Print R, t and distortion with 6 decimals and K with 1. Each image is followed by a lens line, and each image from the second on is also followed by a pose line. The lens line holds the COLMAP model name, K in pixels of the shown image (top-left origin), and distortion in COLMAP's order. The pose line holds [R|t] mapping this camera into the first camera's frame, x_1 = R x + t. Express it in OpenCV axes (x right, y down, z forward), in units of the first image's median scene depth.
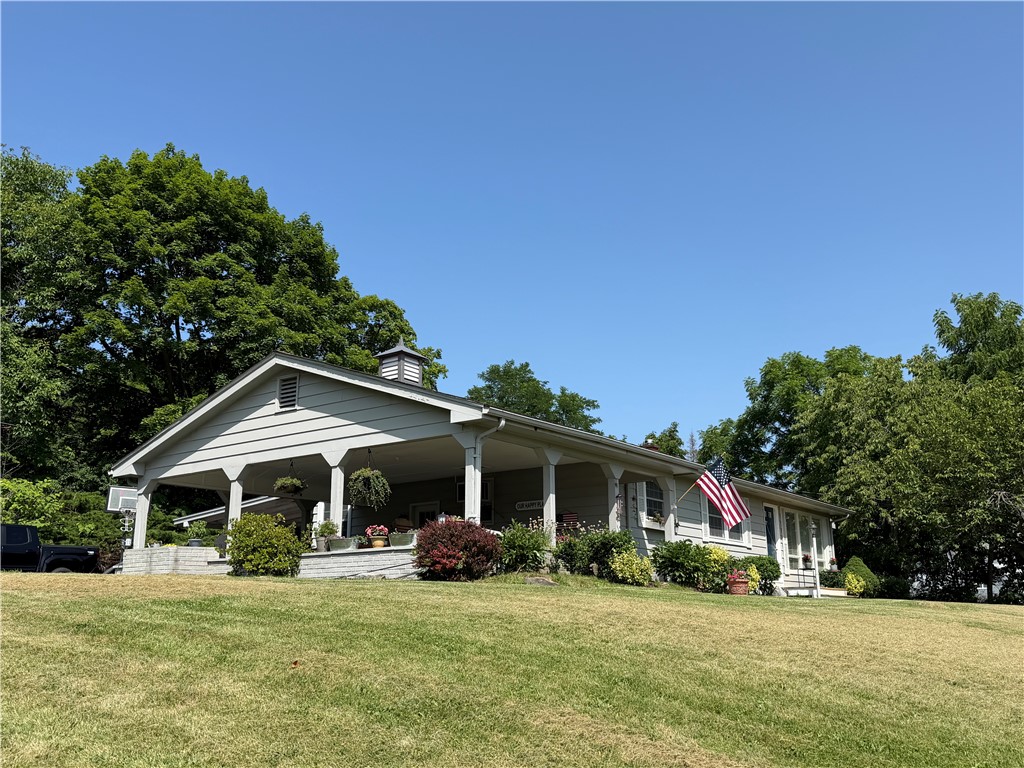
lens RADIAL K [[941.6, 0, 512.1], [0, 941.6, 386.2], [0, 0, 1]] dist [0.064032, 0.000000]
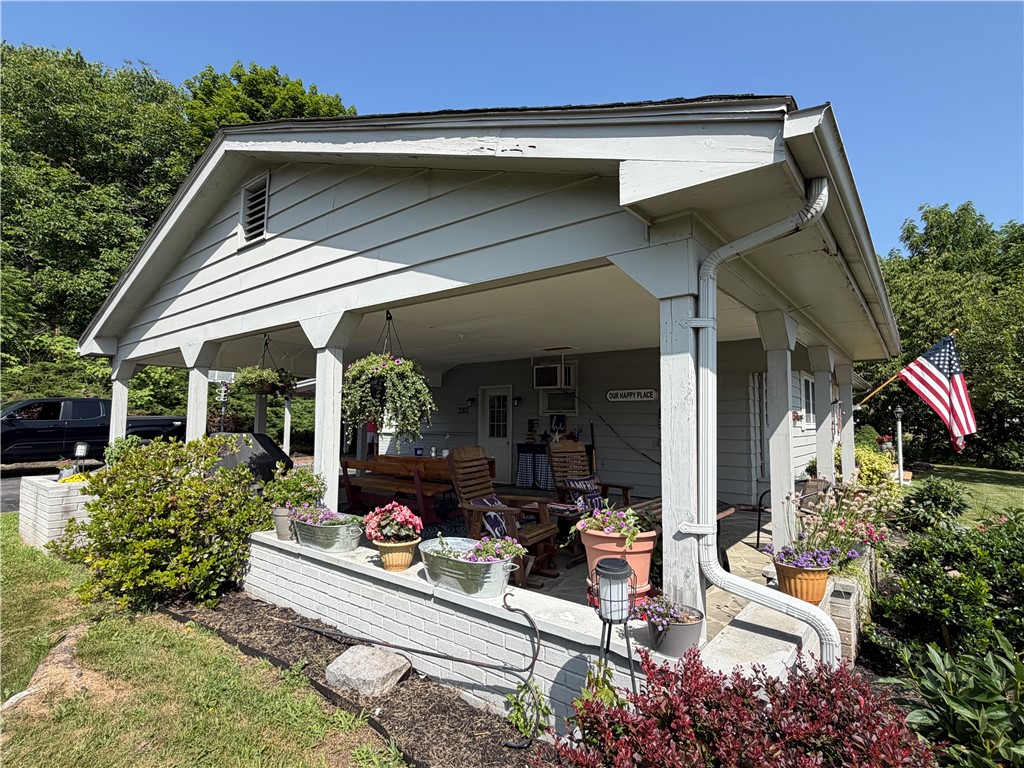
lens RADIAL K [[514.4, 0, 510.3], [0, 514.4, 387.0], [0, 0, 1]] dist [-0.000527, 0.000602]
pose [[0.998879, 0.012227, -0.045720, -0.047251], [-0.004273, 0.985405, 0.170175, 0.034935], [0.047133, -0.169789, 0.984353, 0.436193]]
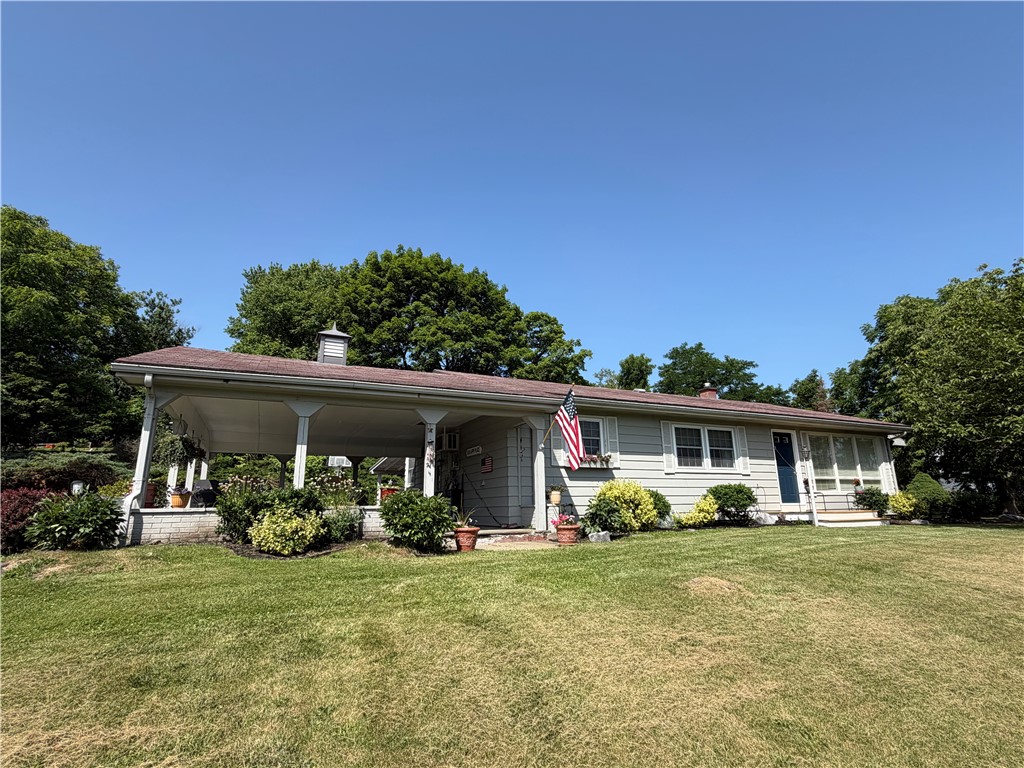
lens RADIAL K [[514.4, 0, 511.4], [0, 514.4, 387.3], [0, 0, 1]] dist [-0.000527, 0.000602]
pose [[0.877532, -0.119965, -0.464269, 0.280729], [0.125167, 0.991939, -0.019729, 0.053045], [0.462893, -0.040799, 0.885475, 0.368467]]
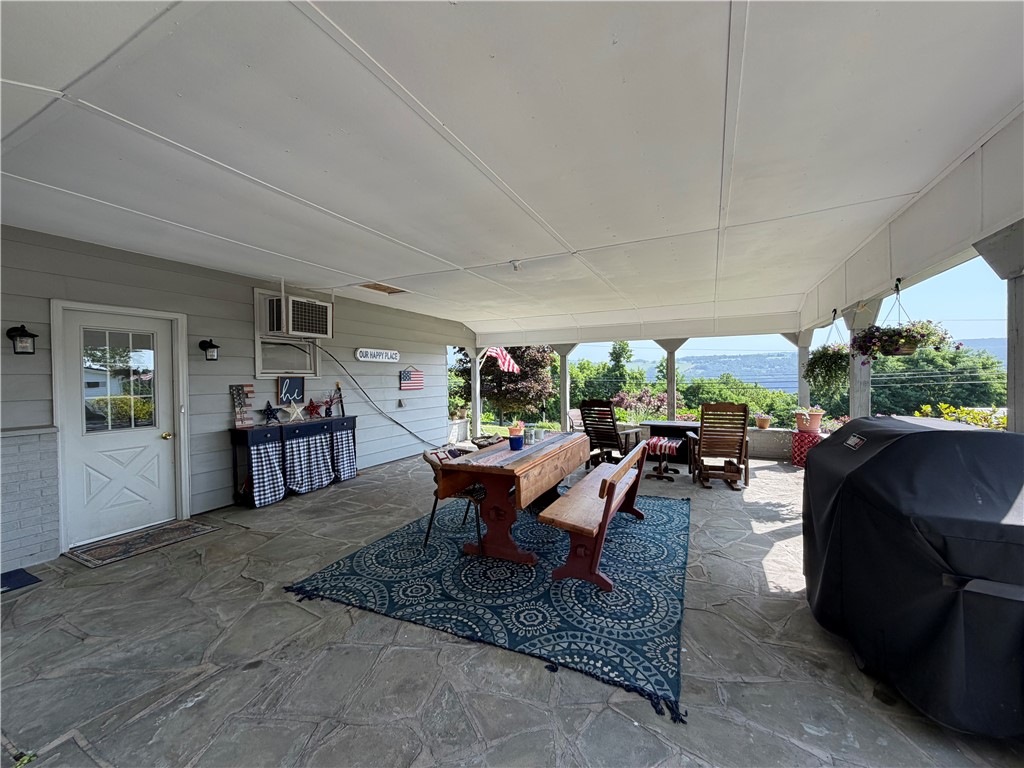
lens RADIAL K [[407.9, 0, 511.3], [0, 407.9, 382.9], [0, 0, 1]] dist [0.002878, -0.000093]
pose [[-0.174606, -0.004396, 0.984629, -0.240711], [-0.223004, 0.974182, -0.035196, 0.105141], [-0.959053, -0.225722, -0.171079, 0.736640]]
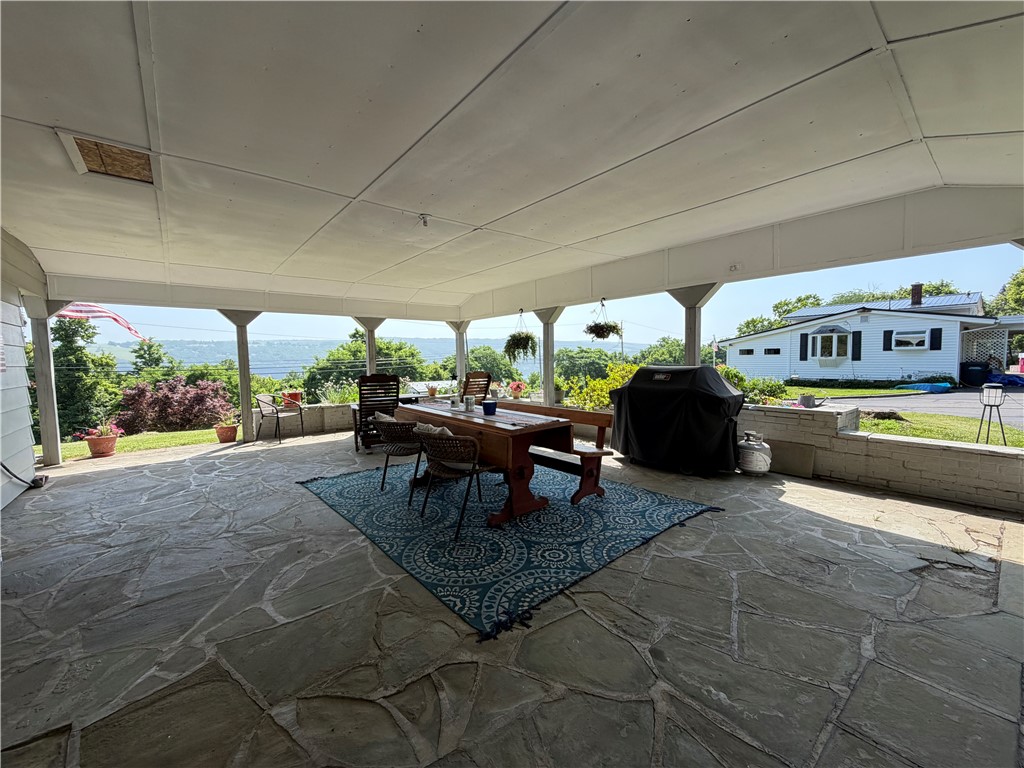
lens RADIAL K [[407.9, 0, 507.3], [0, 407.9, 382.8], [0, 0, 1]] dist [0.002878, -0.000093]
pose [[-0.966835, 0.004792, 0.255357, -0.148780], [-0.041271, 0.983752, -0.174722, 0.134682], [-0.252045, -0.179467, -0.950929, 0.836802]]
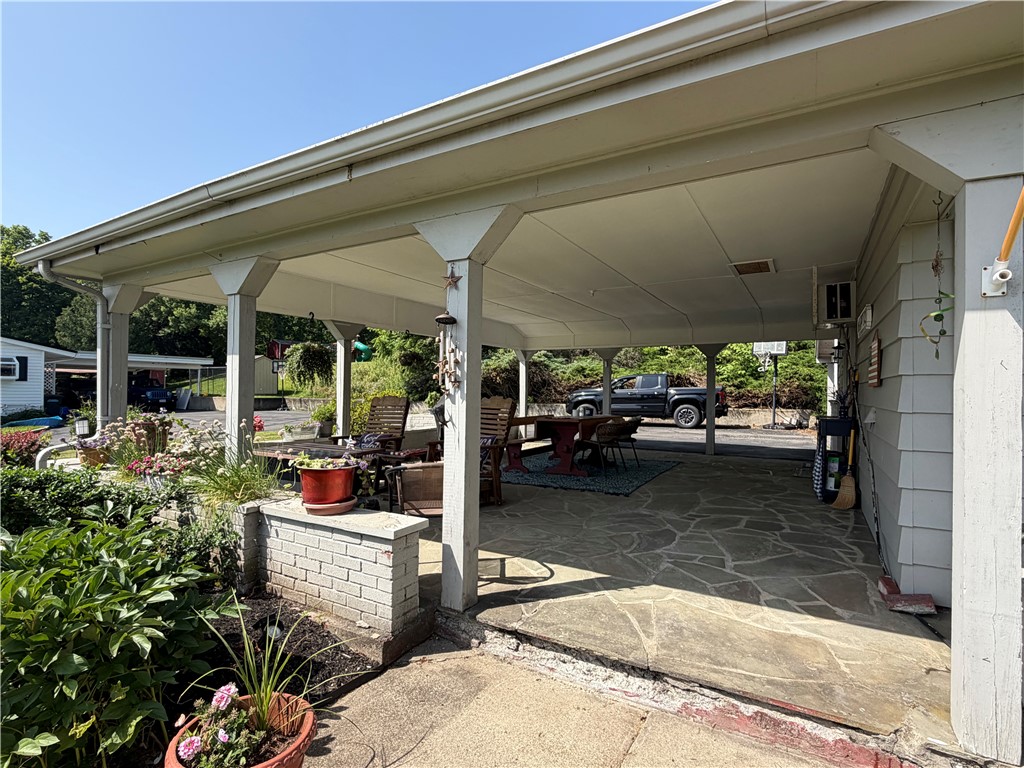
lens RADIAL K [[514.4, 0, 509.7], [0, 514.4, 387.3], [0, 0, 1]] dist [-0.000527, 0.000602]
pose [[0.098359, -0.000811, -0.995151, 0.177482], [0.226237, 0.973834, 0.021568, 0.089225], [0.969094, -0.227261, 0.095969, 0.641701]]
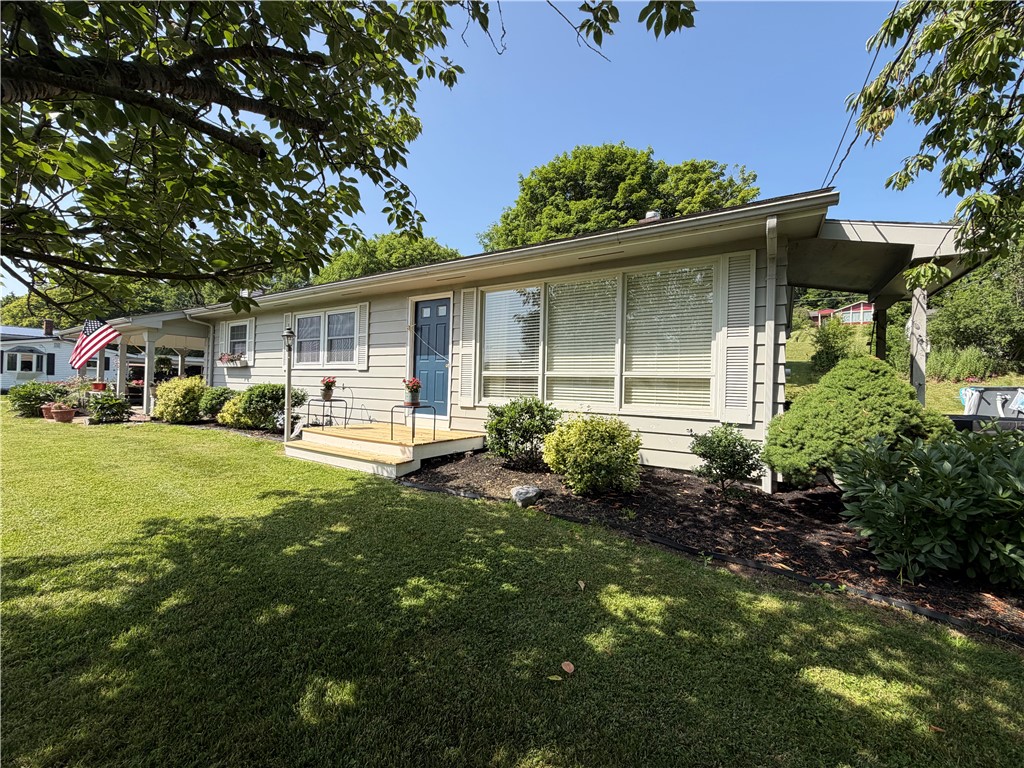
lens RADIAL K [[407.9, 0, 511.7], [0, 407.9, 384.4], [0, 0, 1]] dist [0.002878, -0.000093]
pose [[0.076775, 0.002284, -0.997046, 0.545223], [0.212322, 0.977023, 0.018587, 0.188434], [0.974179, -0.213122, 0.074526, 1.019054]]
